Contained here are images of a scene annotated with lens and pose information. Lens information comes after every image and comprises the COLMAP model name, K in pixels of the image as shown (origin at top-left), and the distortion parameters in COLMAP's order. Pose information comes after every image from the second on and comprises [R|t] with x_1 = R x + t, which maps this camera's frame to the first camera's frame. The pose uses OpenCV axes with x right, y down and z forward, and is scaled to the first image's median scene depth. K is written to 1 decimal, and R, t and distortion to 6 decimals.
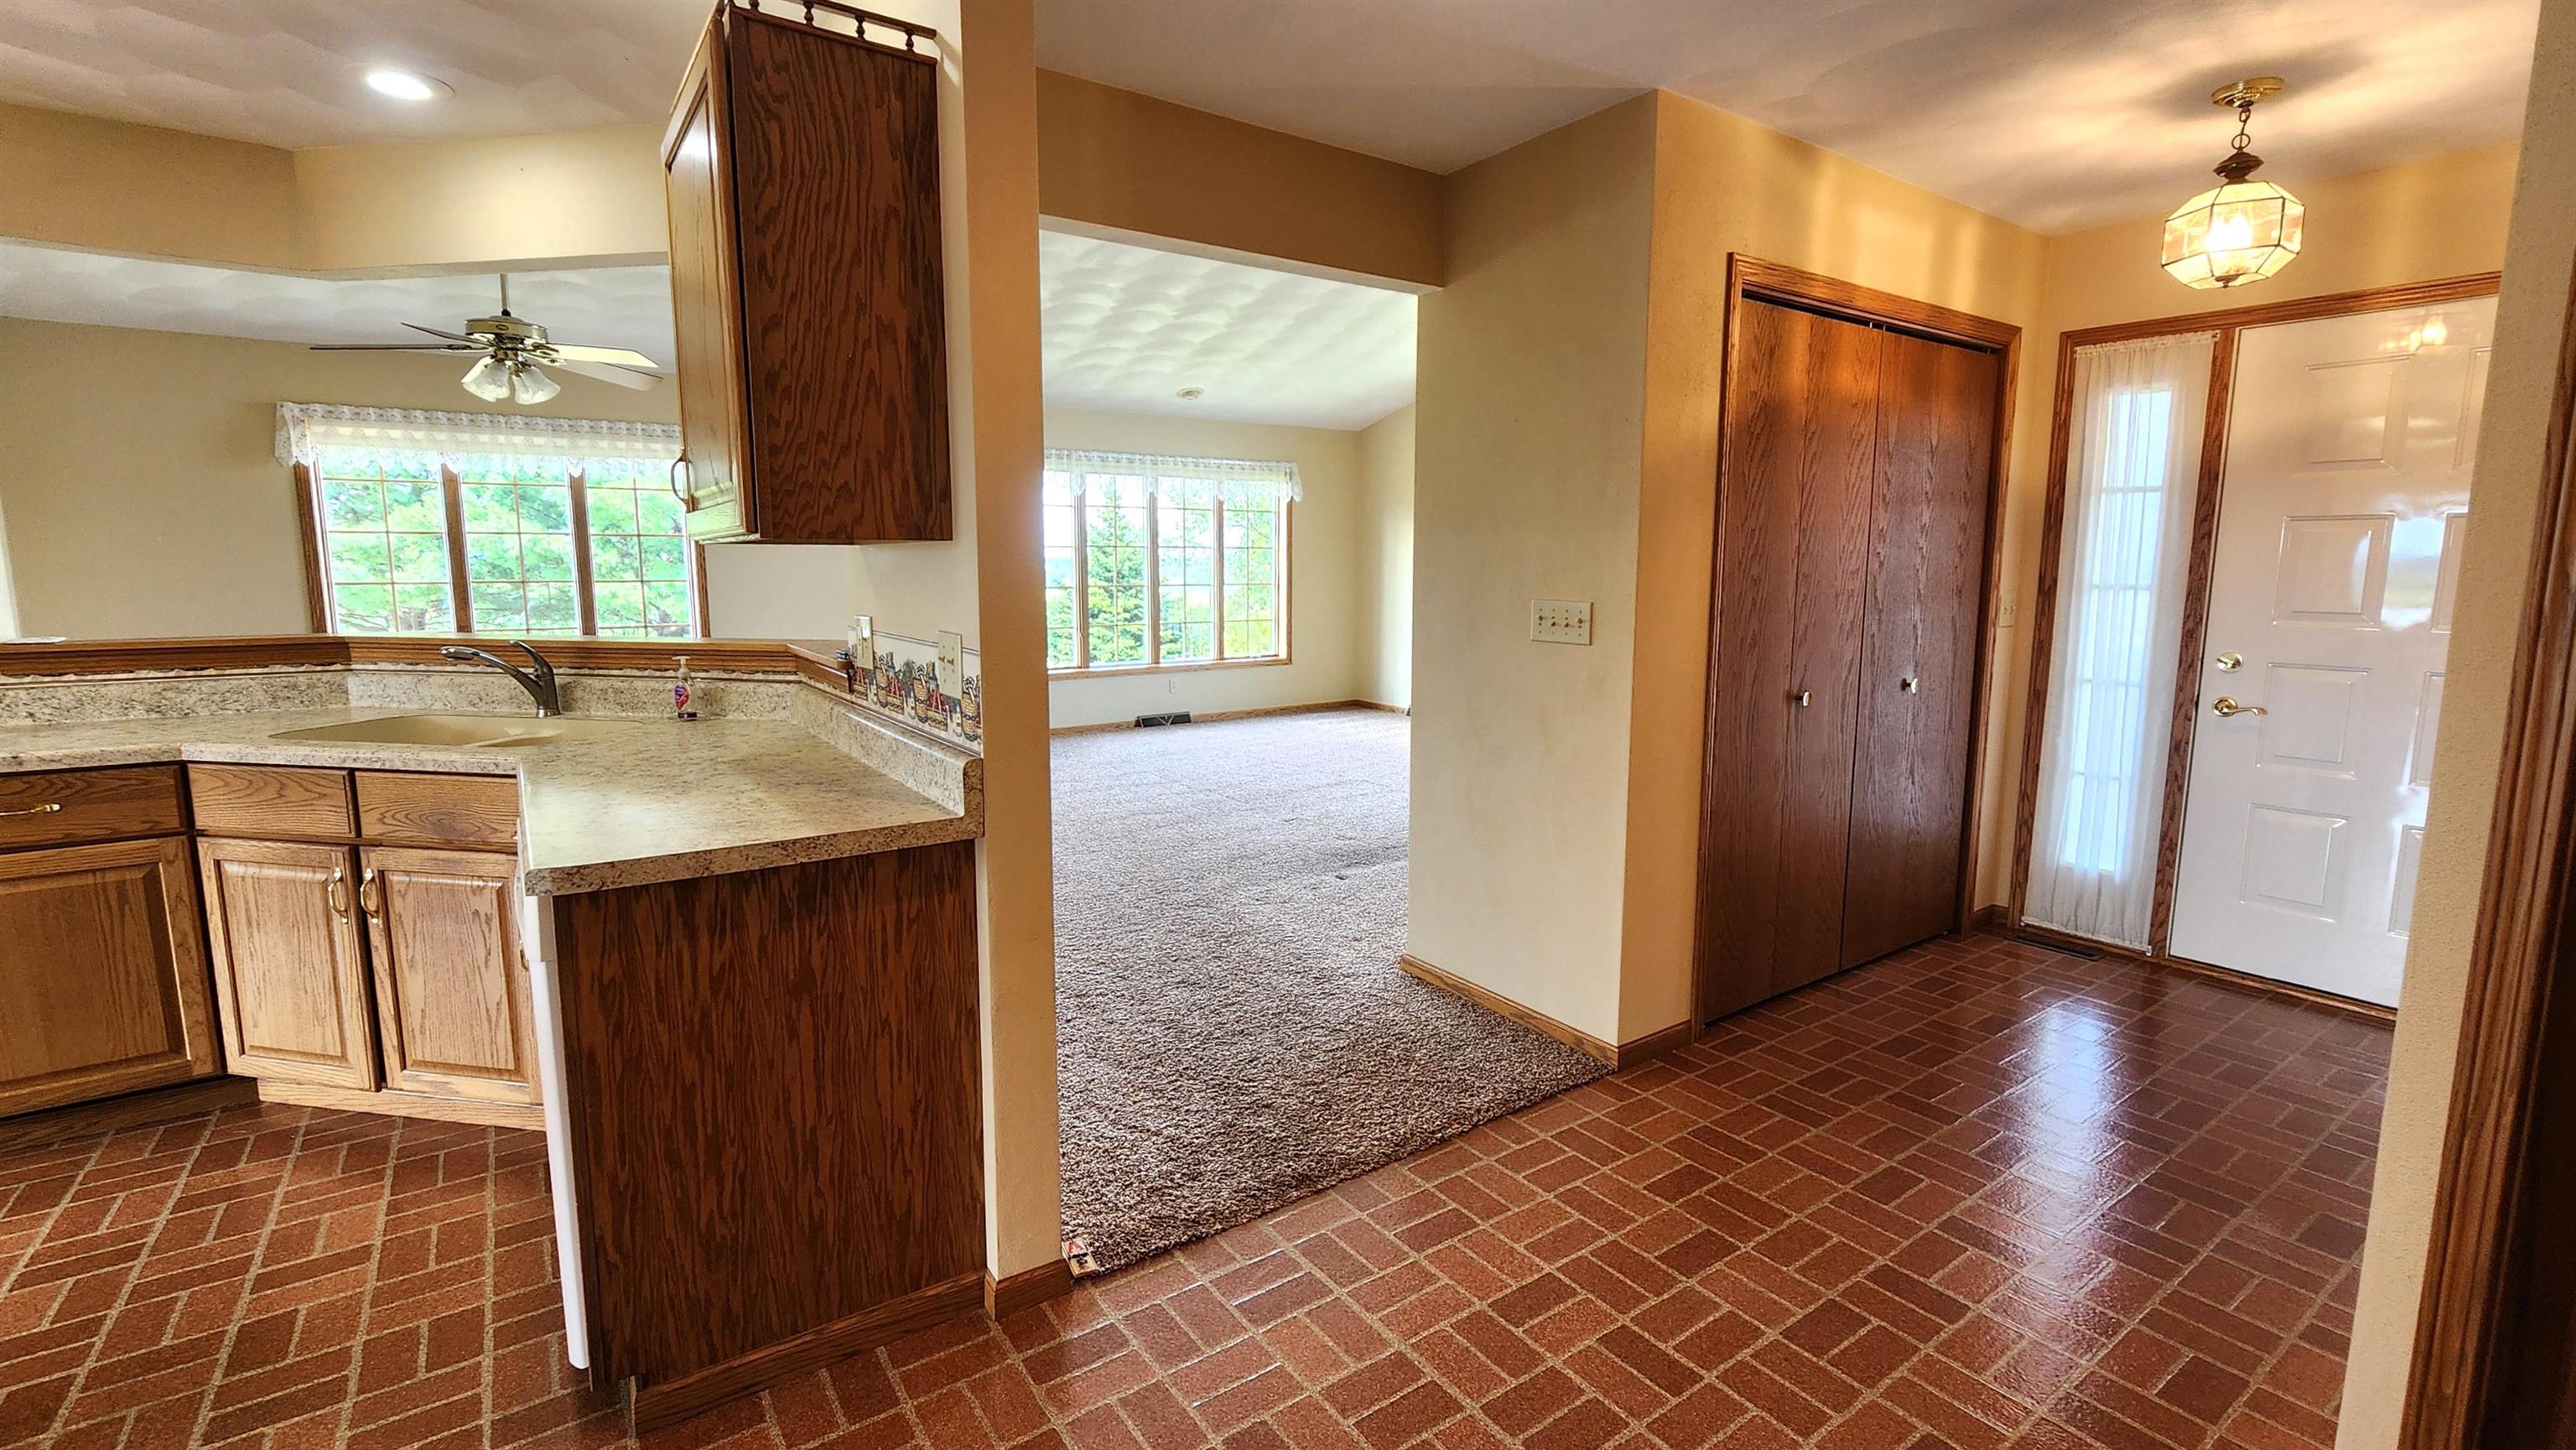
lens RADIAL K [[1122.7, 0, 1295.3], [0, 1122.7, 719.7], [0, 0, 1]] dist [-0.008376, -0.000124]
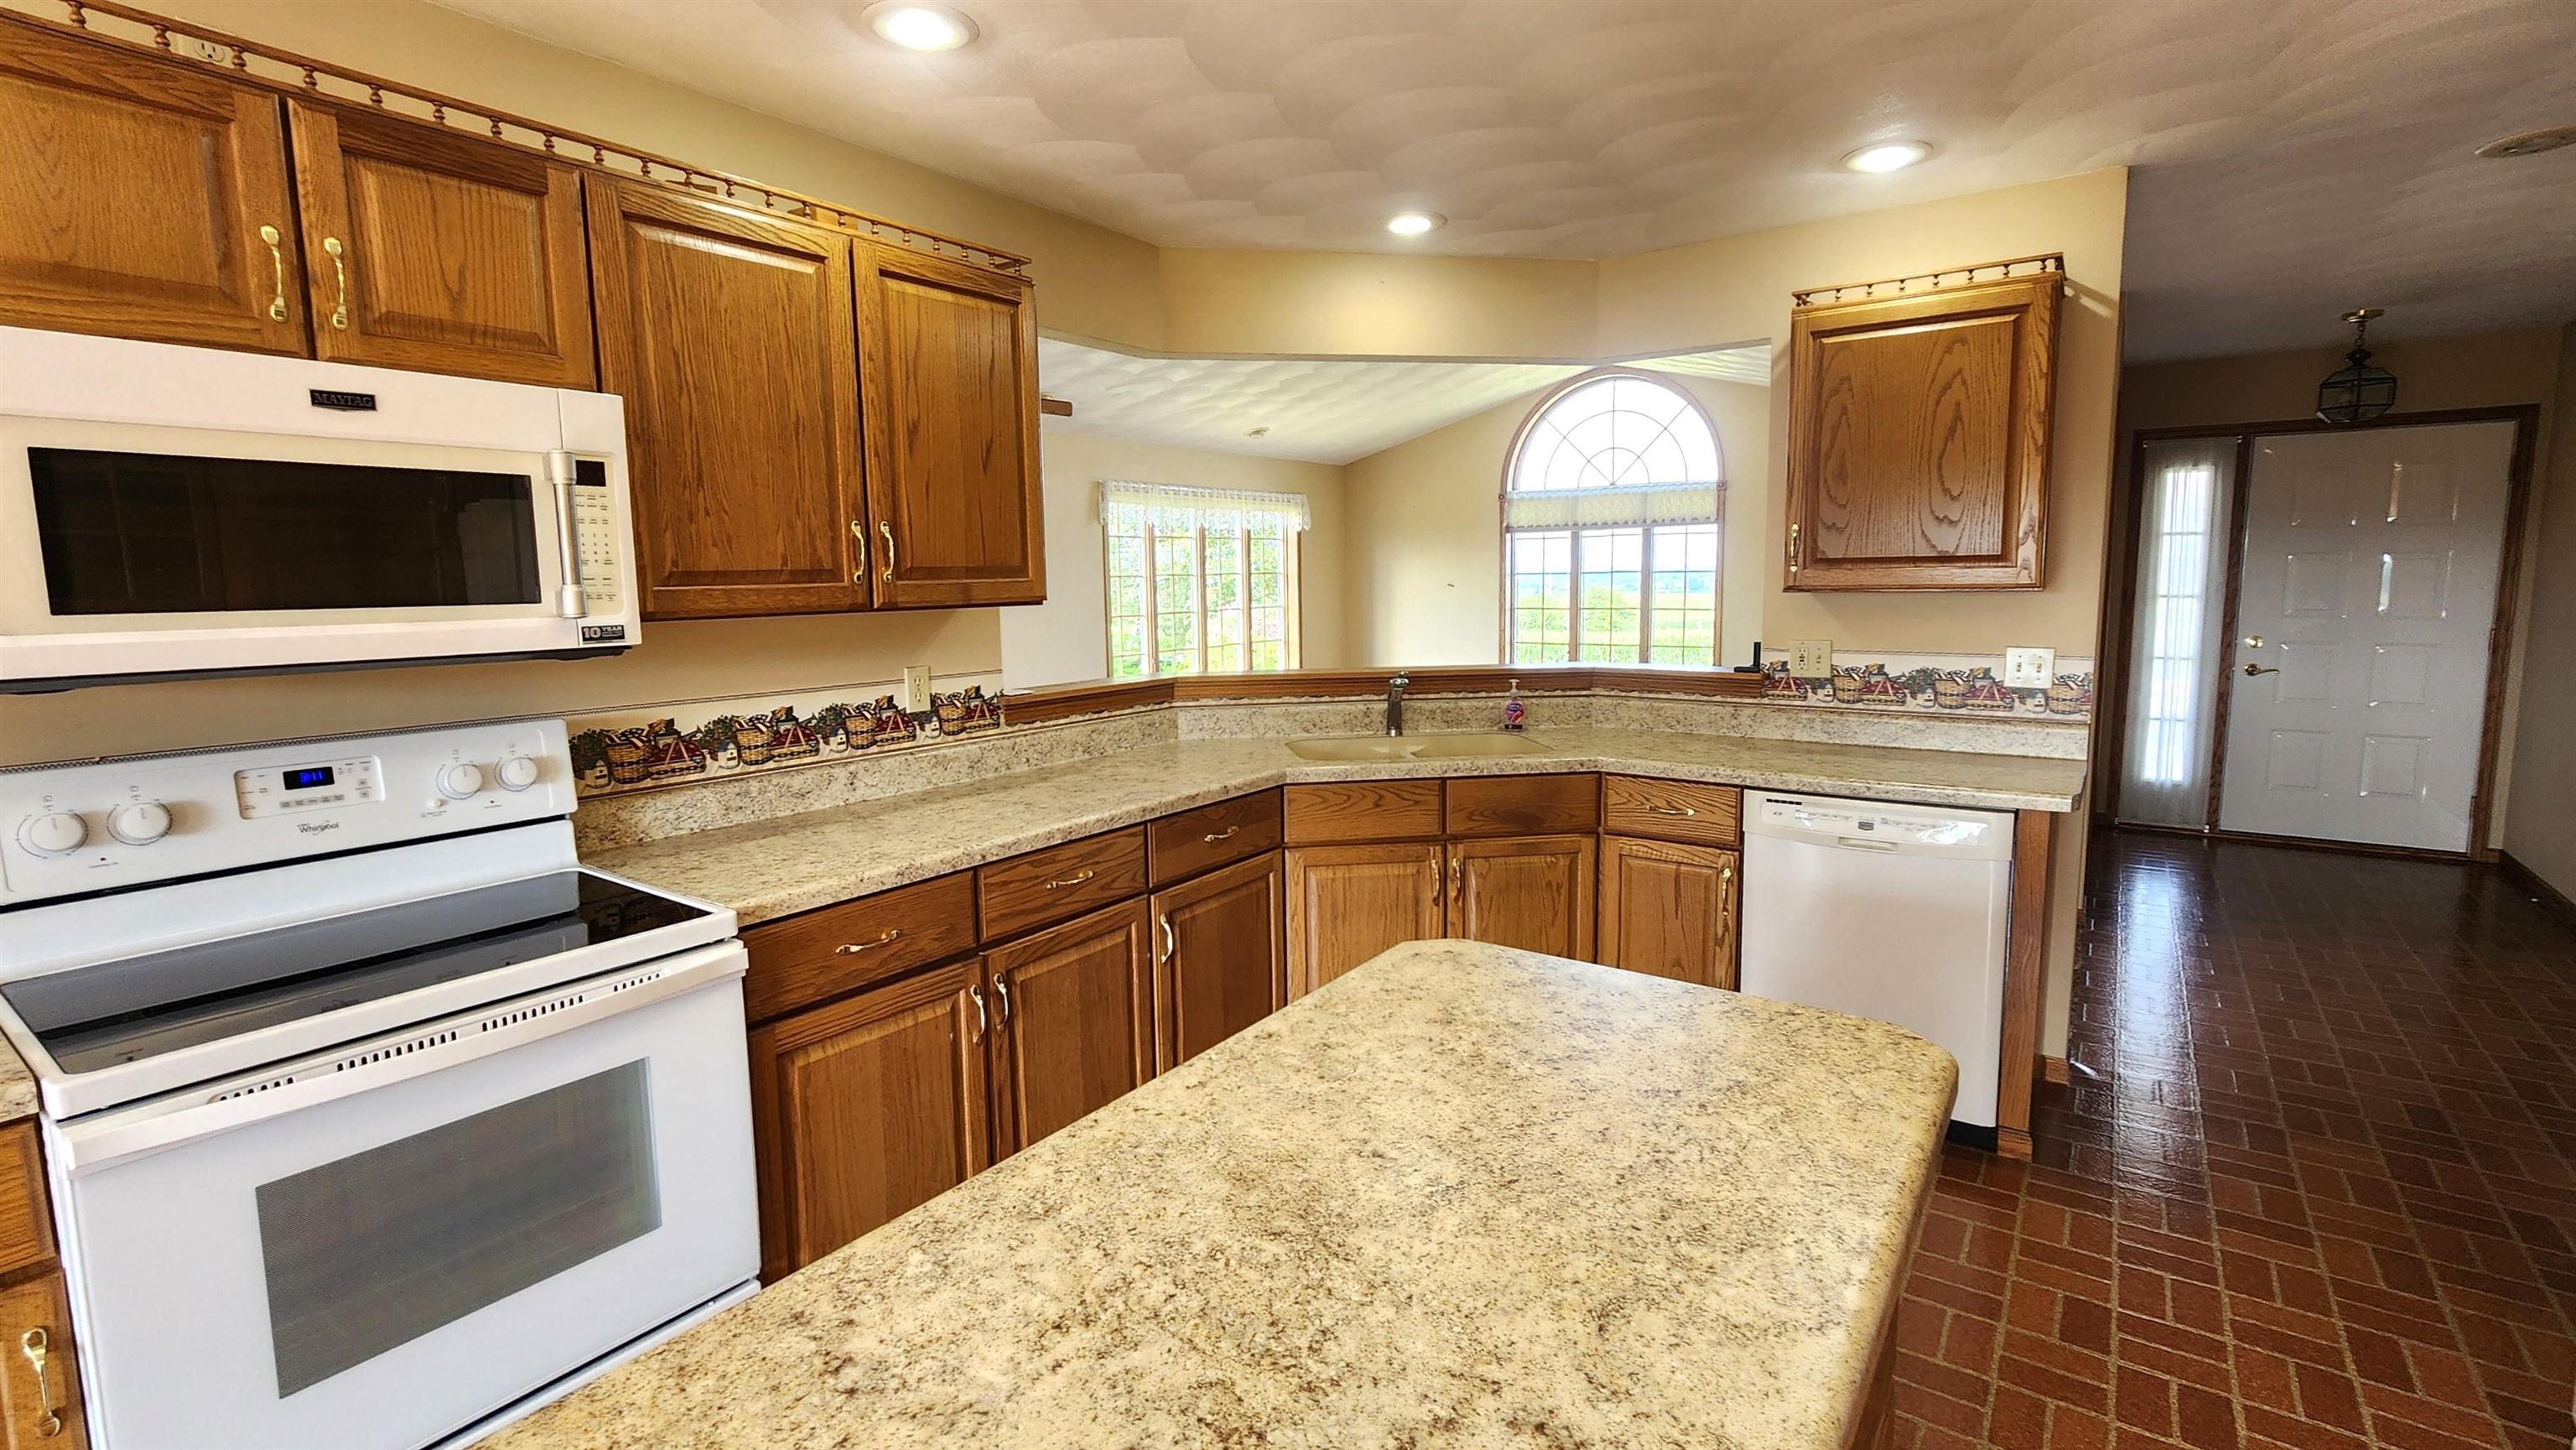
lens RADIAL K [[1122.7, 0, 1286.6], [0, 1122.7, 716.1], [0, 0, 1]] dist [-0.008376, -0.000124]
pose [[0.950625, -0.056087, 0.305231, -1.086217], [0.060284, 0.998172, -0.004334, -0.024002], [-0.304430, 0.022521, 0.952268, -0.108794]]
